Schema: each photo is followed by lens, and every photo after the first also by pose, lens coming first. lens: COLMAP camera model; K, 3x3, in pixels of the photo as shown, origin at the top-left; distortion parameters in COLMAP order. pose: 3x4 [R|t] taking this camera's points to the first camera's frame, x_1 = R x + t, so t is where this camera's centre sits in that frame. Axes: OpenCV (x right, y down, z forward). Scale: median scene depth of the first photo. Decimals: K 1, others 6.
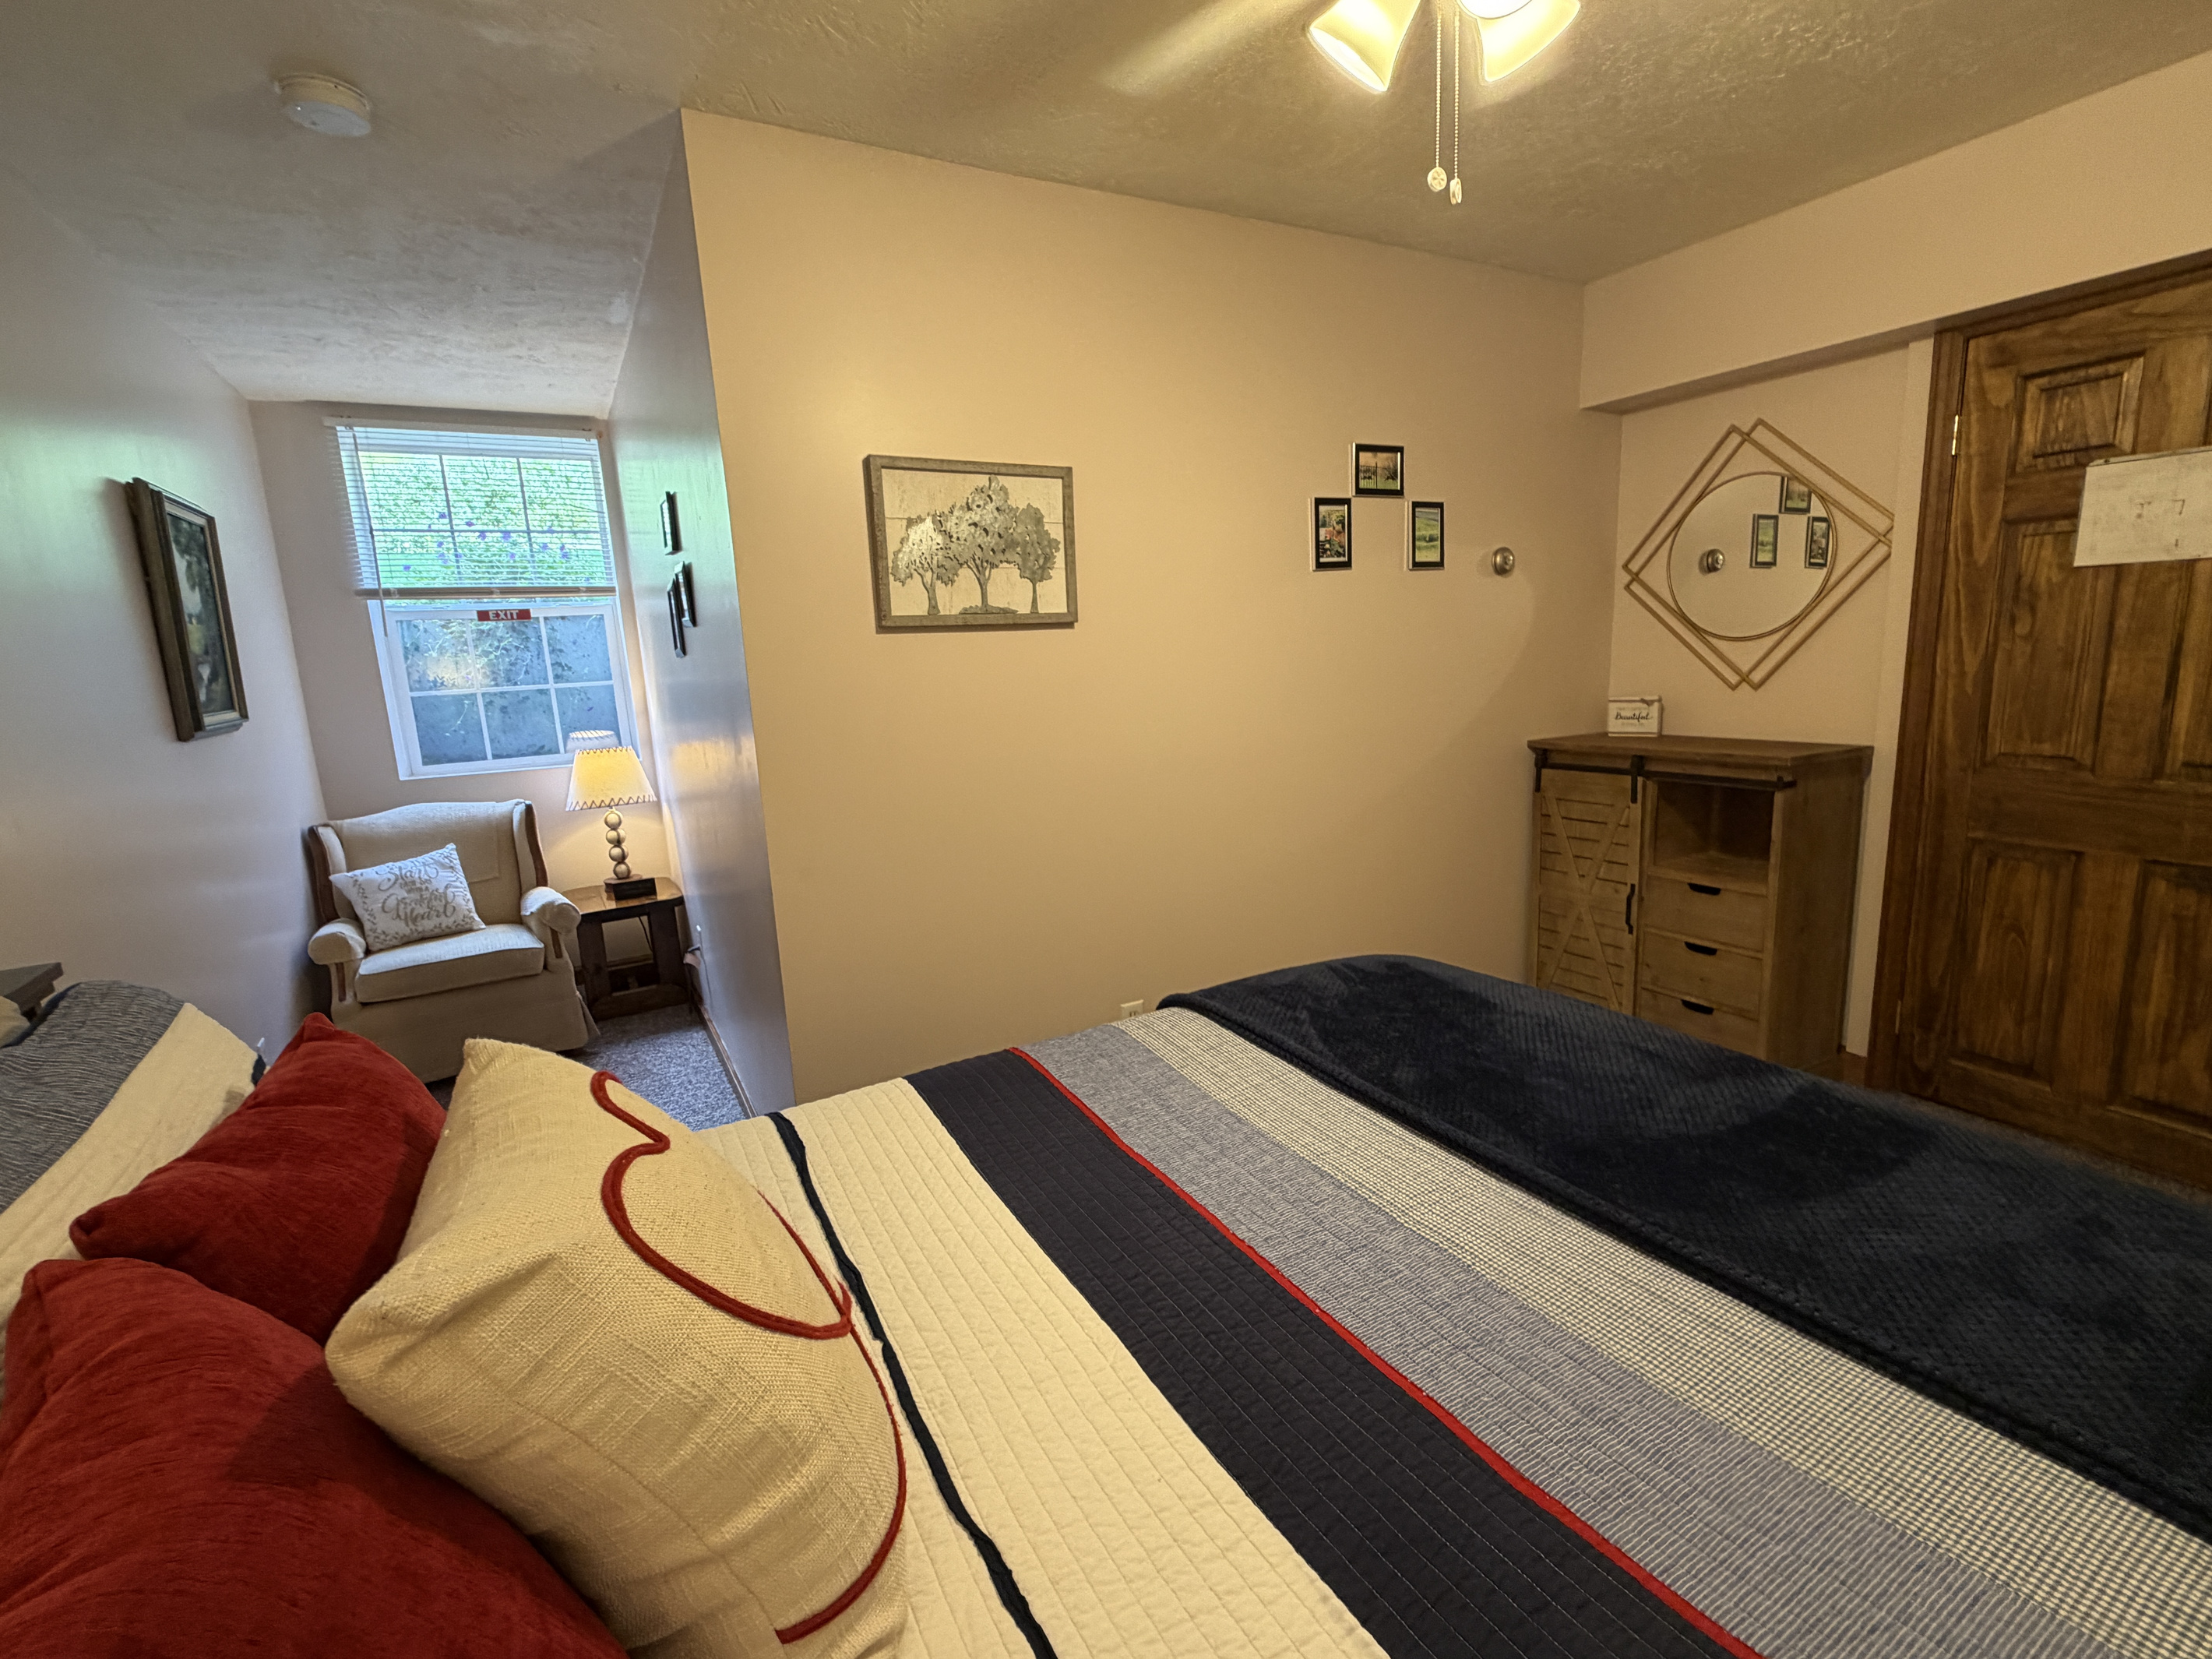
lens RADIAL K [[1001.9, 0, 1108.0], [0, 1001.9, 832.4], [0, 0, 1]] dist [0.000005, -0.000228]
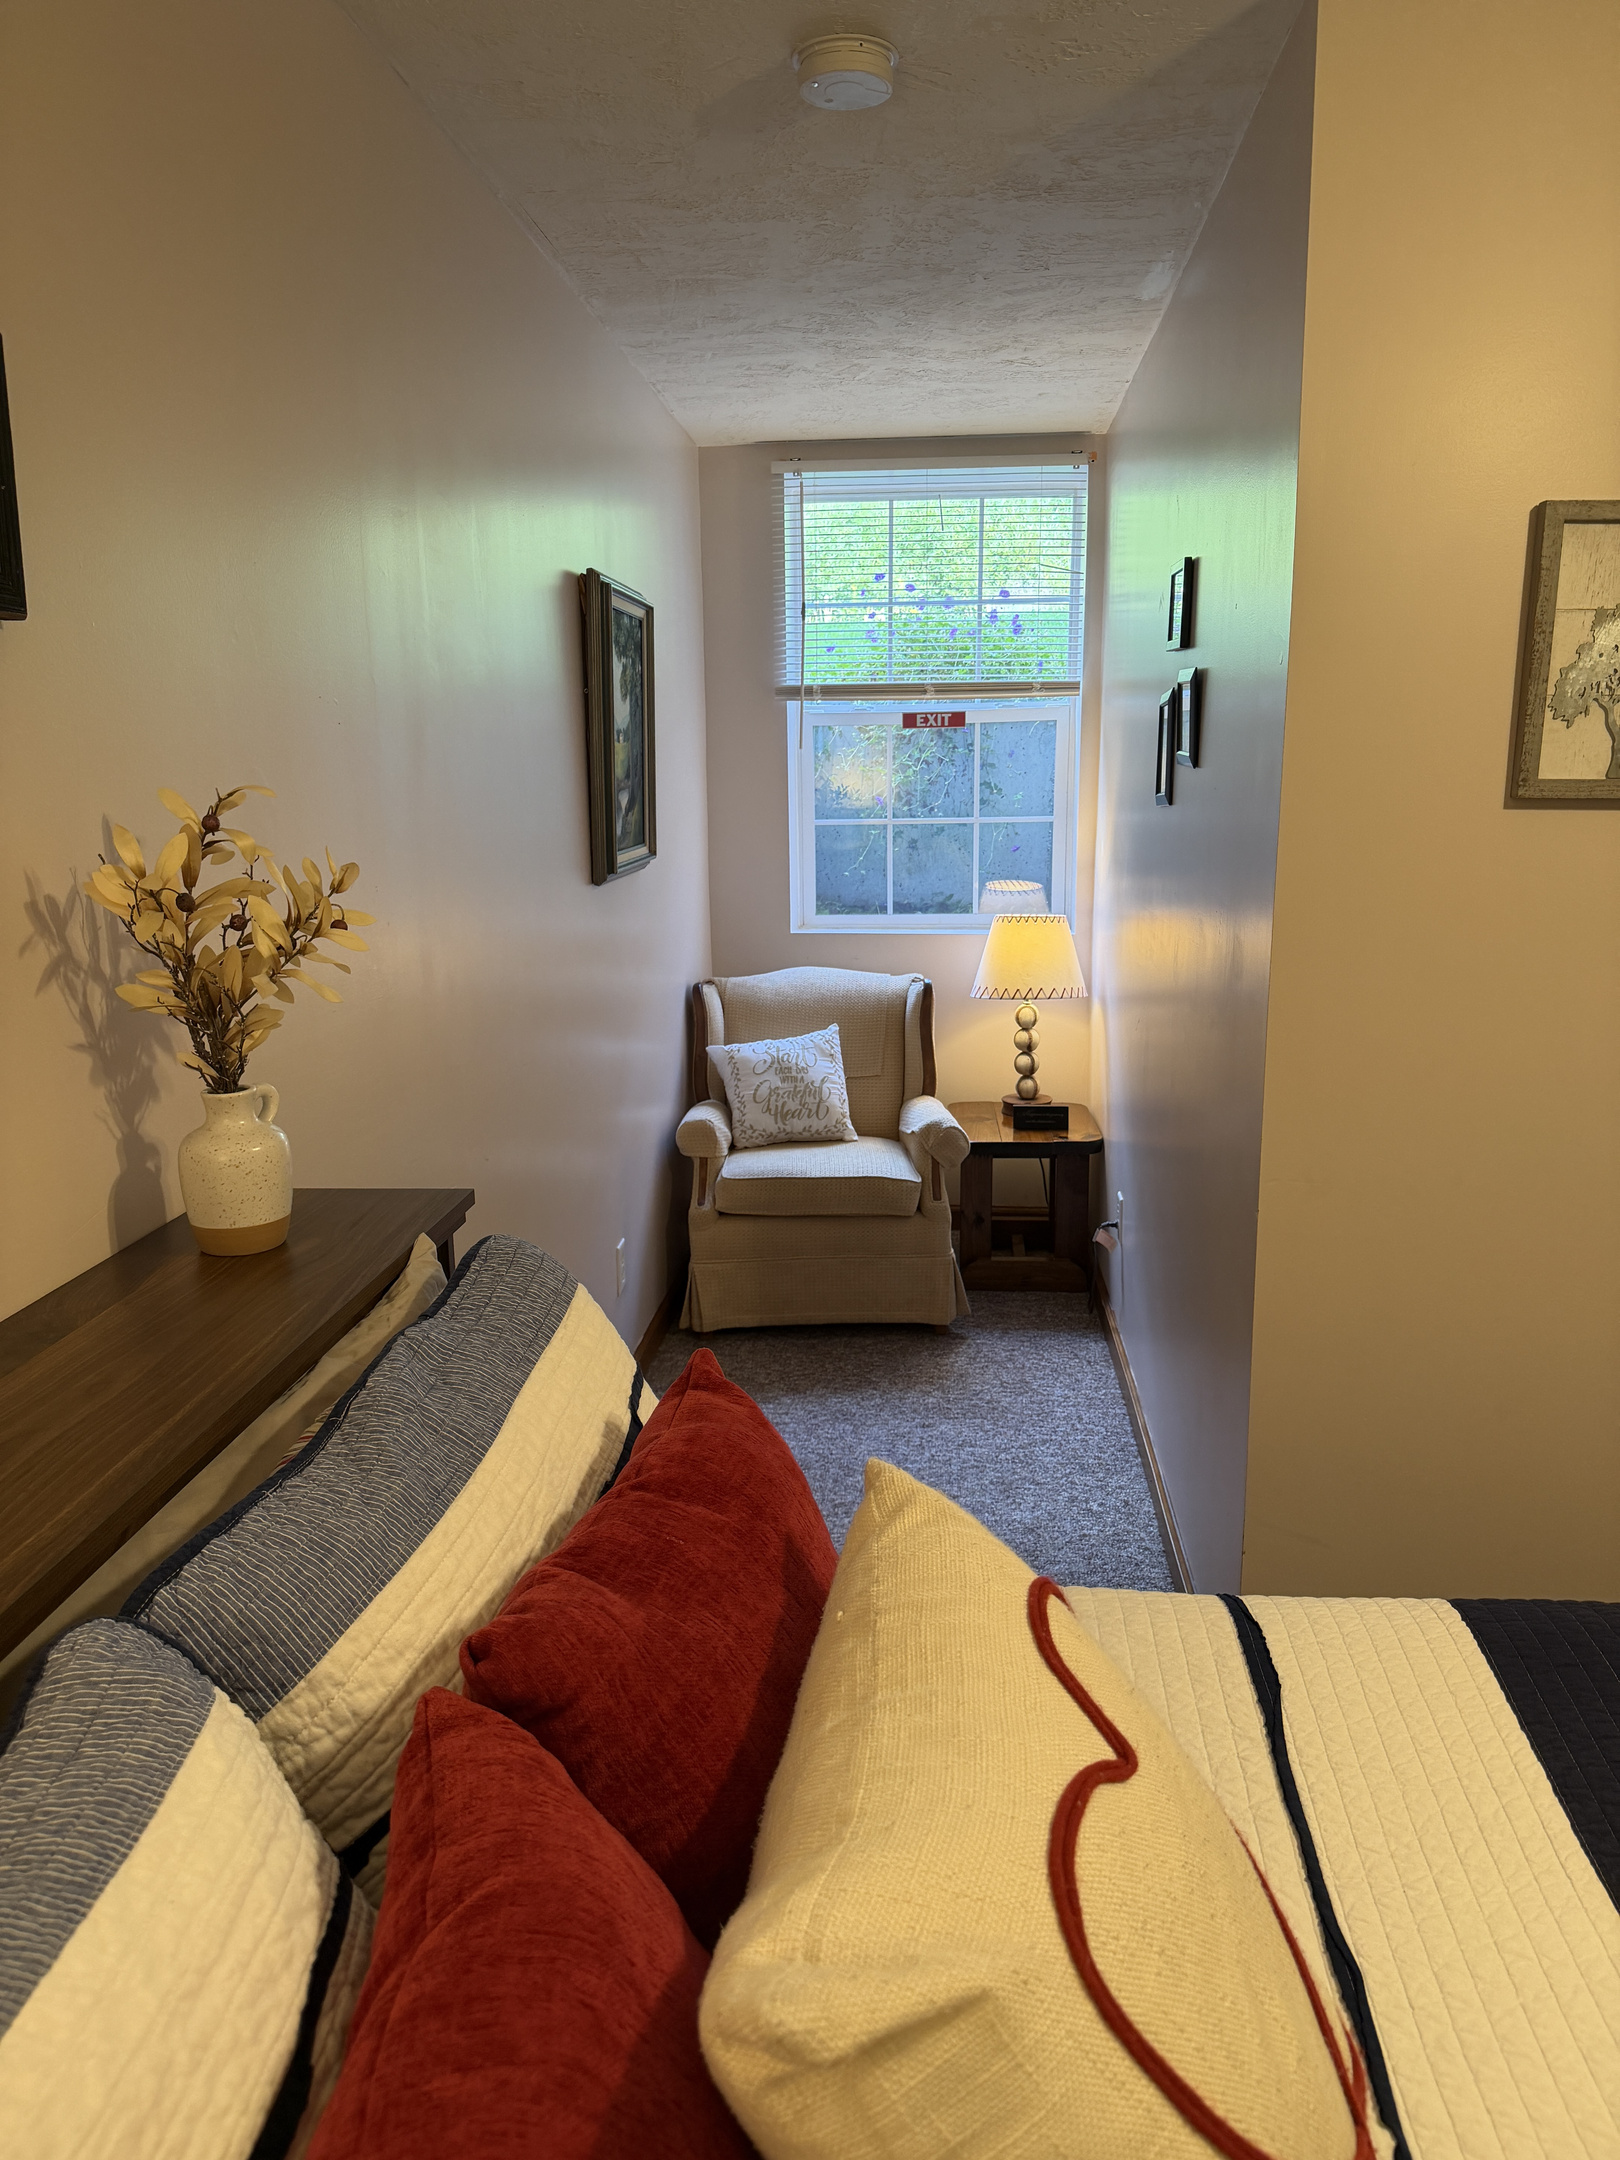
lens RADIAL K [[1510.5, 0, 810.1], [0, 1510.5, 1094.7], [0, 0, 1]] dist [0.055092, -0.087224]
pose [[0.824965, 0.158473, -0.542512, -0.045758], [-0.132517, 0.987363, 0.086907, -0.046667], [0.549428, 0.000197, 0.835541, 0.026786]]
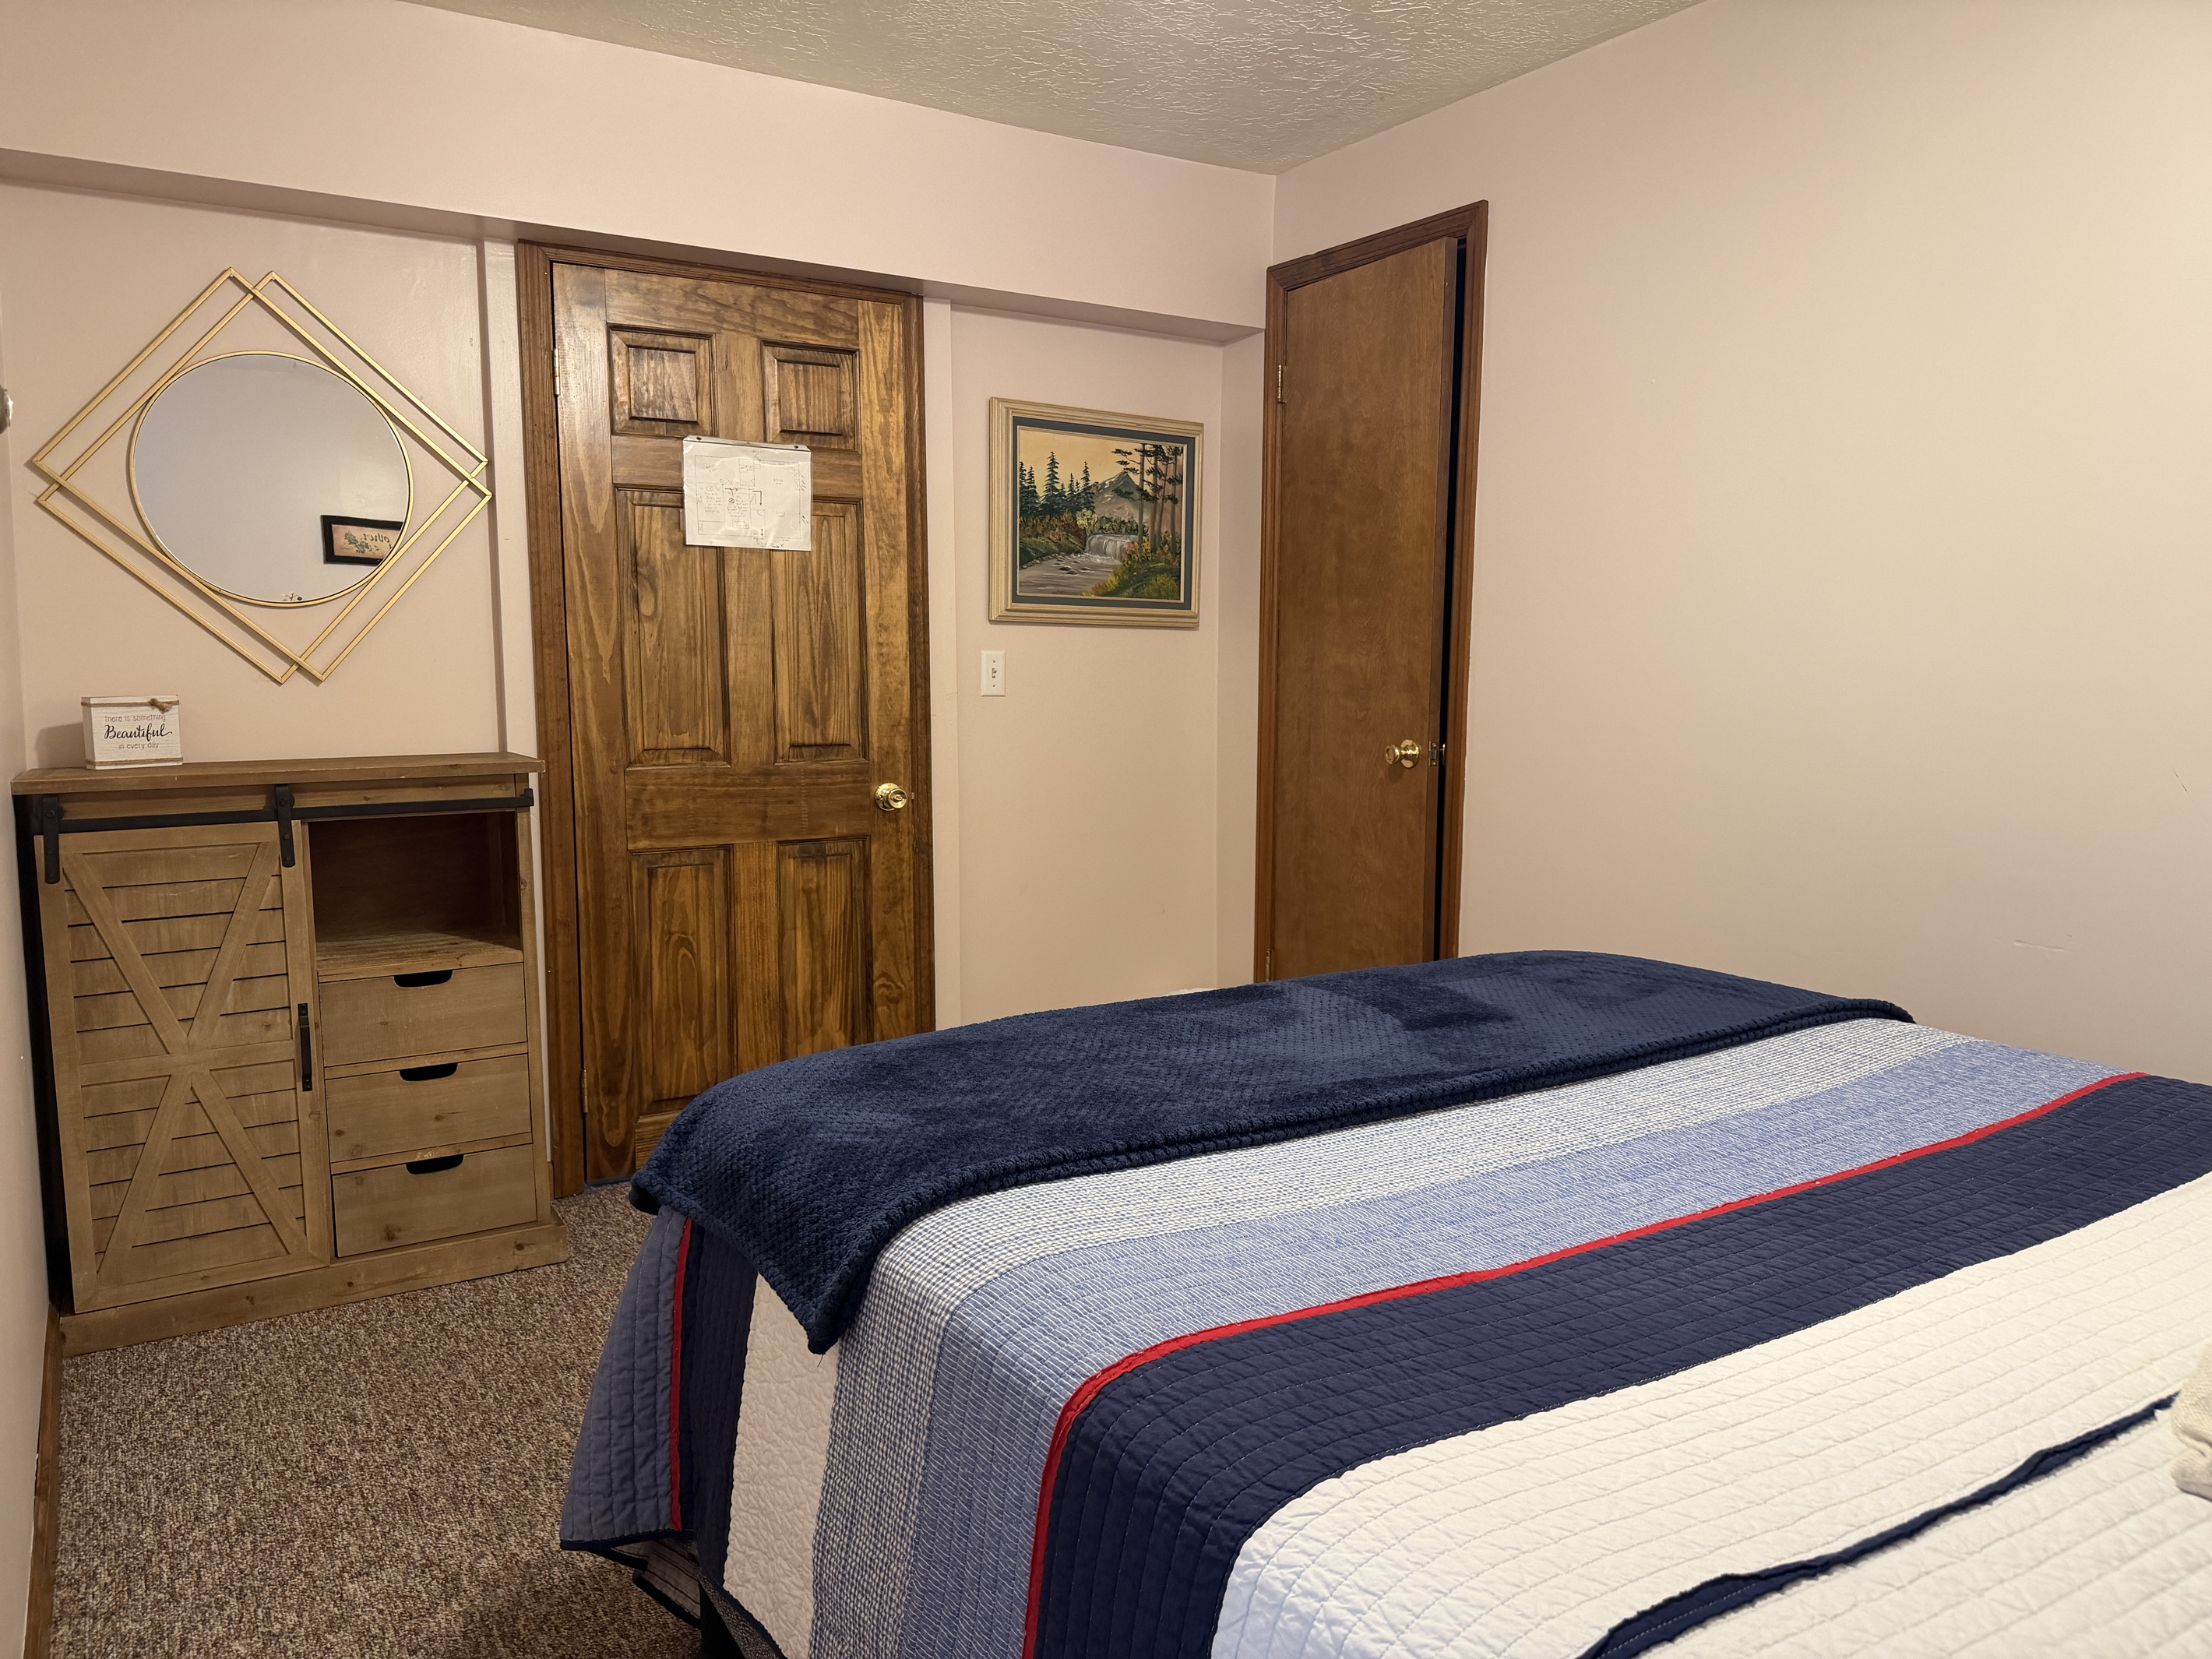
lens RADIAL K [[1546.8, 0, 1117.6], [0, 1546.8, 830.2], [0, 0, 1]] dist [0.055092, -0.087224]
pose [[-0.068561, -0.061287, 0.995763, -0.488687], [0.185540, 0.979915, 0.073087, -0.031285], [-0.980242, 0.189765, -0.055813, 0.675441]]
